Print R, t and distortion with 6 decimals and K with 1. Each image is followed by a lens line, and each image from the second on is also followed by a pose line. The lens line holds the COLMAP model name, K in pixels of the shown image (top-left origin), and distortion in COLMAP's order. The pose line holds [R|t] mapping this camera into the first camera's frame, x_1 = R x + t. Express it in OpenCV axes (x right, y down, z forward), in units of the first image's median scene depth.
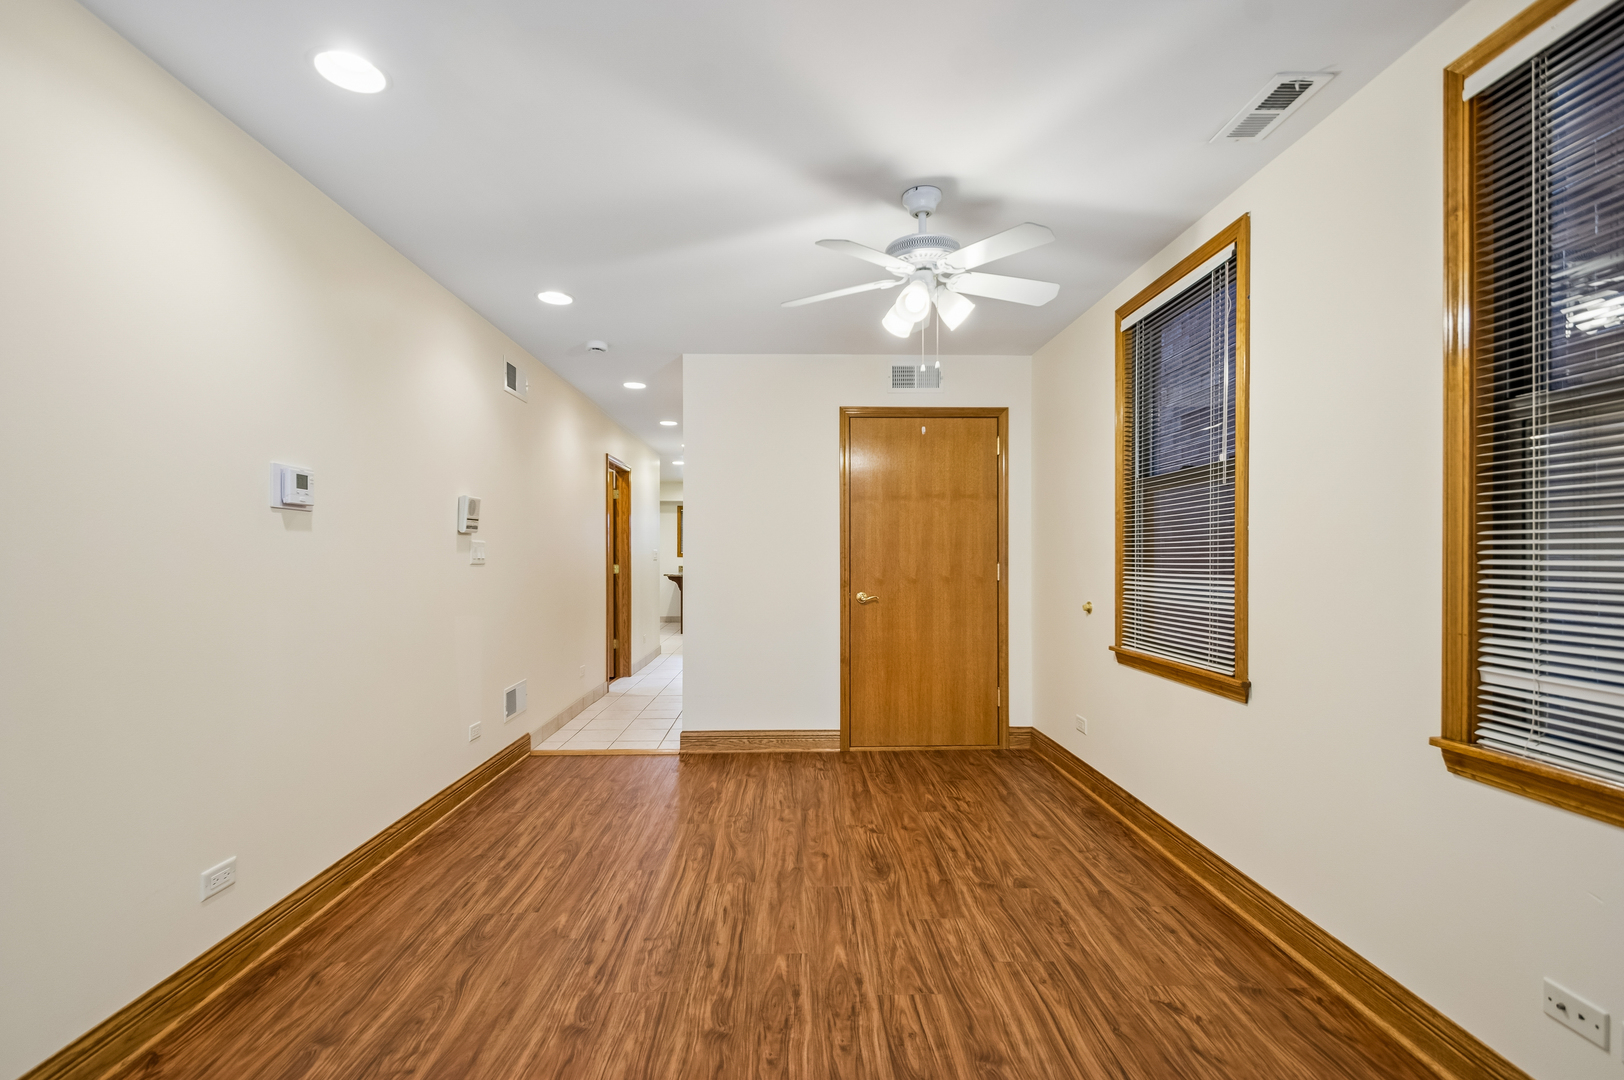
lens RADIAL K [[715.7, 0, 801.4], [0, 715.7, 550.3], [0, 0, 1]] dist [0.045238, -0.000387]
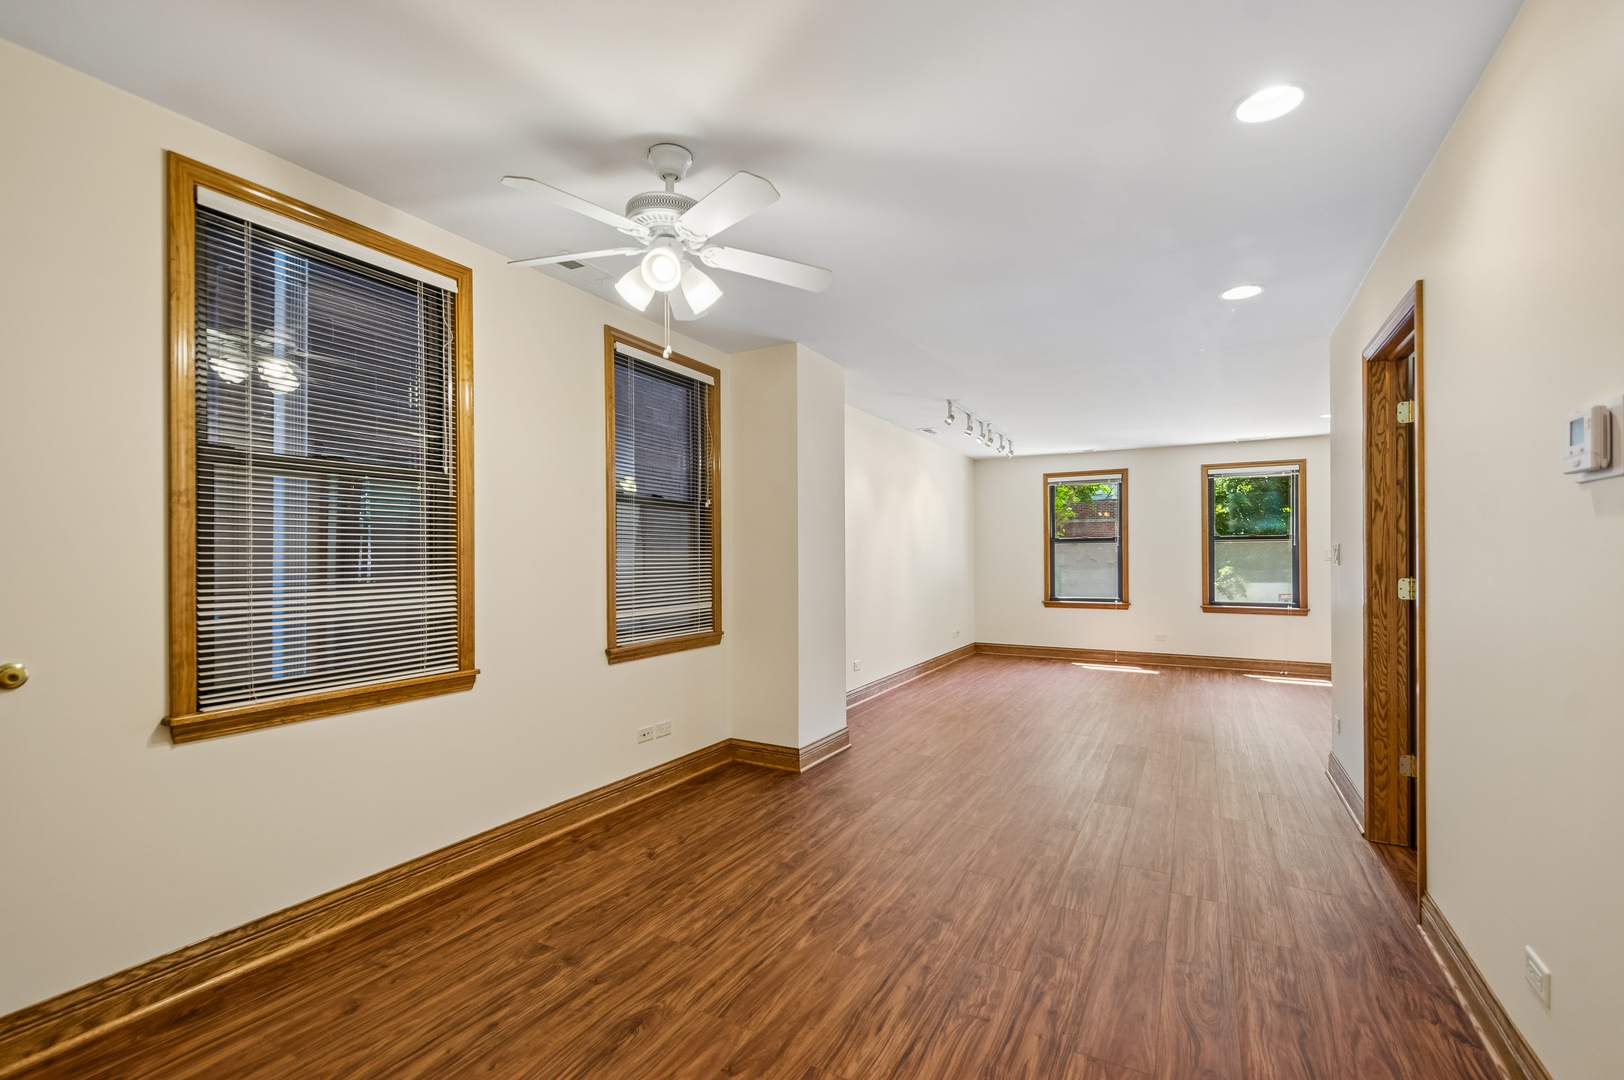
lens RADIAL K [[715.7, 0, 801.4], [0, 715.7, 550.3], [0, 0, 1]] dist [0.045238, -0.000387]
pose [[-0.864969, 0.007175, 0.501774, -0.434335], [-0.003605, 0.999783, -0.020510, 0.010473], [-0.501812, -0.019550, -0.864756, 1.760157]]
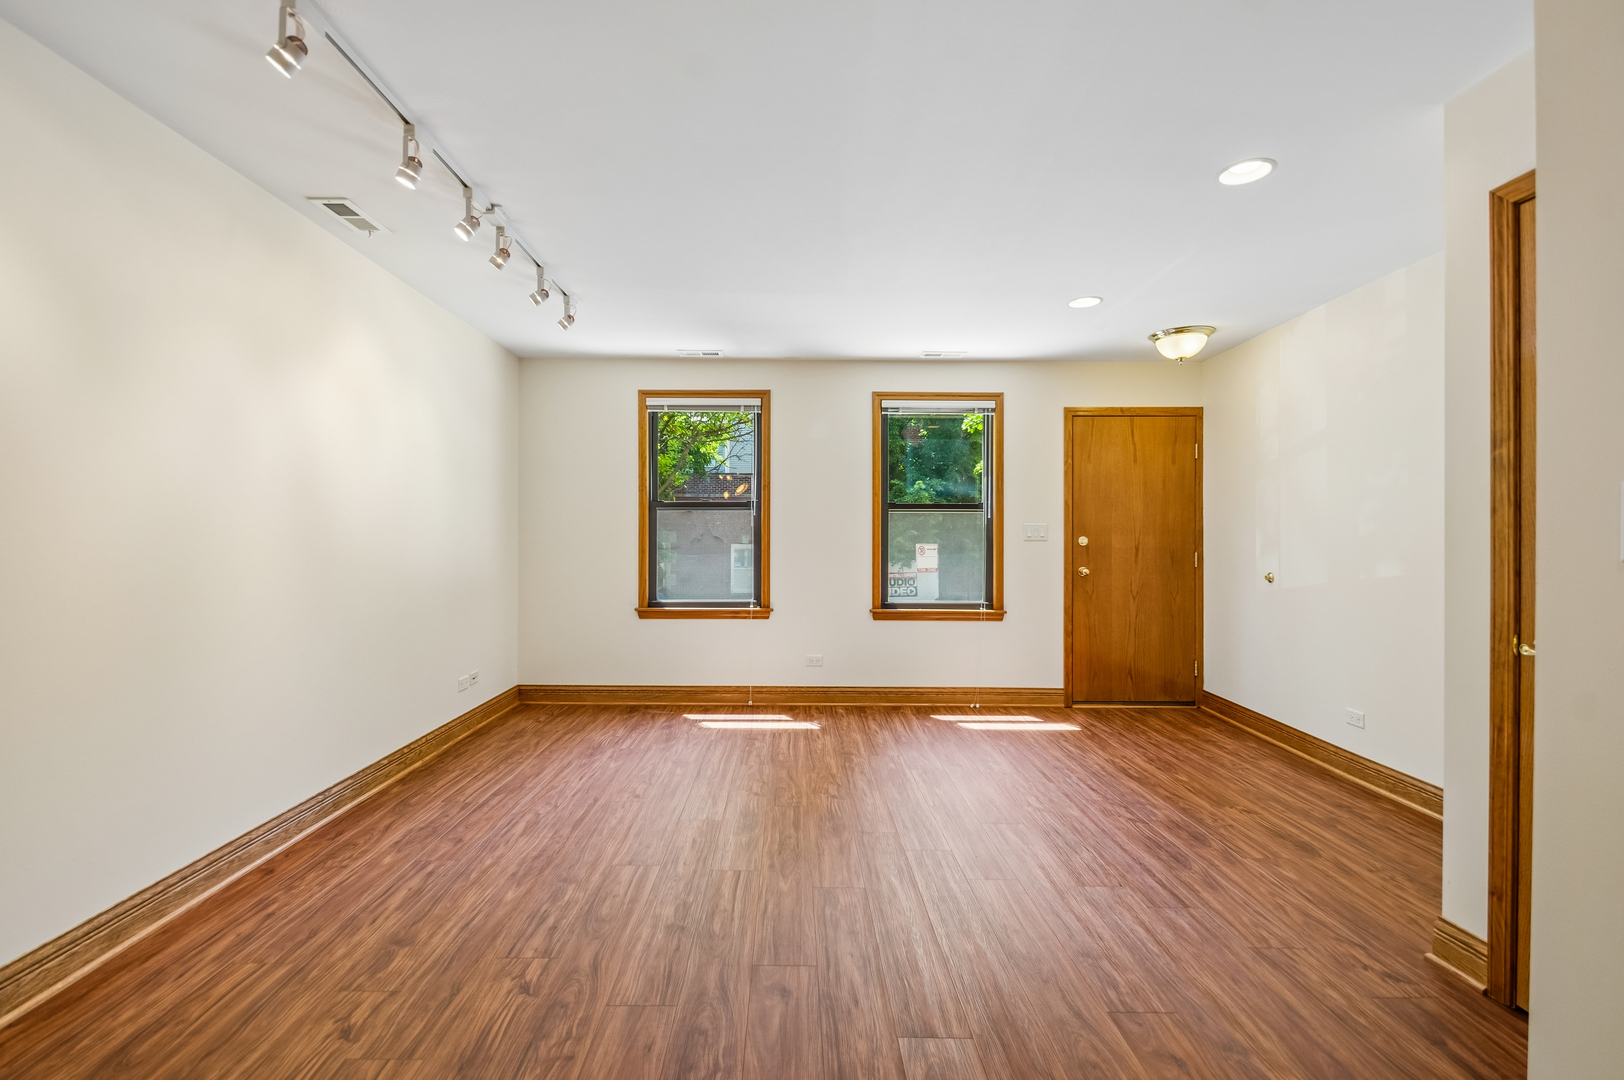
lens RADIAL K [[715.7, 0, 801.4], [0, 715.7, 550.3], [0, 0, 1]] dist [0.045238, -0.000387]
pose [[-0.999911, -0.005716, -0.012049, -0.418238], [-0.005723, 0.999983, 0.000599, 0.010636], [0.012045, 0.000668, -0.999927, 1.675251]]
